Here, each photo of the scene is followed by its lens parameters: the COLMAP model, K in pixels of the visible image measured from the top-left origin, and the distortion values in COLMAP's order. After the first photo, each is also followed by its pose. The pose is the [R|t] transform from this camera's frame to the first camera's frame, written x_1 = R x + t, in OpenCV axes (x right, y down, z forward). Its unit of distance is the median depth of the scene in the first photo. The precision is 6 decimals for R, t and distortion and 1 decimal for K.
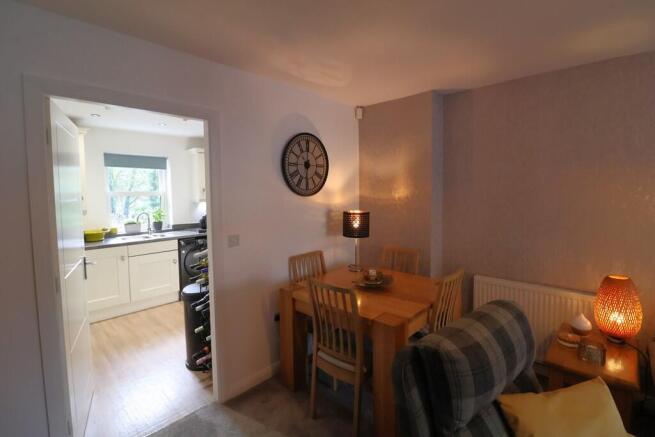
lens RADIAL K [[305.8, 0, 327.9], [0, 305.8, 213.9], [0, 0, 1]] dist [-0.007084, -0.004791]
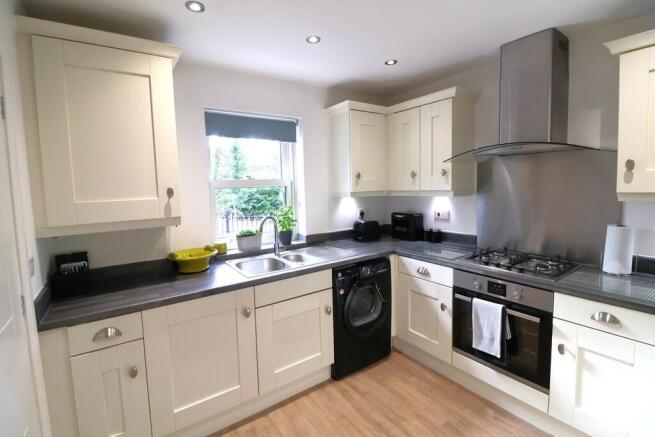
lens RADIAL K [[305.8, 0, 326.3], [0, 305.8, 220.3], [0, 0, 1]] dist [-0.007084, -0.004791]
pose [[0.977460, 0.015351, -0.210563, -0.379917], [-0.005862, 0.998942, 0.045613, -0.024092], [0.211041, -0.043350, 0.976516, 0.469430]]
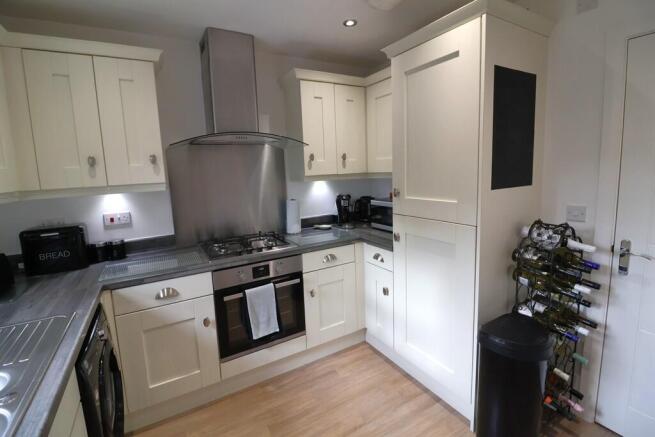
lens RADIAL K [[305.8, 0, 325.6], [0, 305.8, 212.1], [0, 0, 1]] dist [-0.007084, -0.004791]
pose [[0.285512, -0.138676, 0.948289, -0.809875], [0.108819, 0.987768, 0.111686, -0.044648], [-0.952177, 0.071304, 0.297110, 0.892976]]
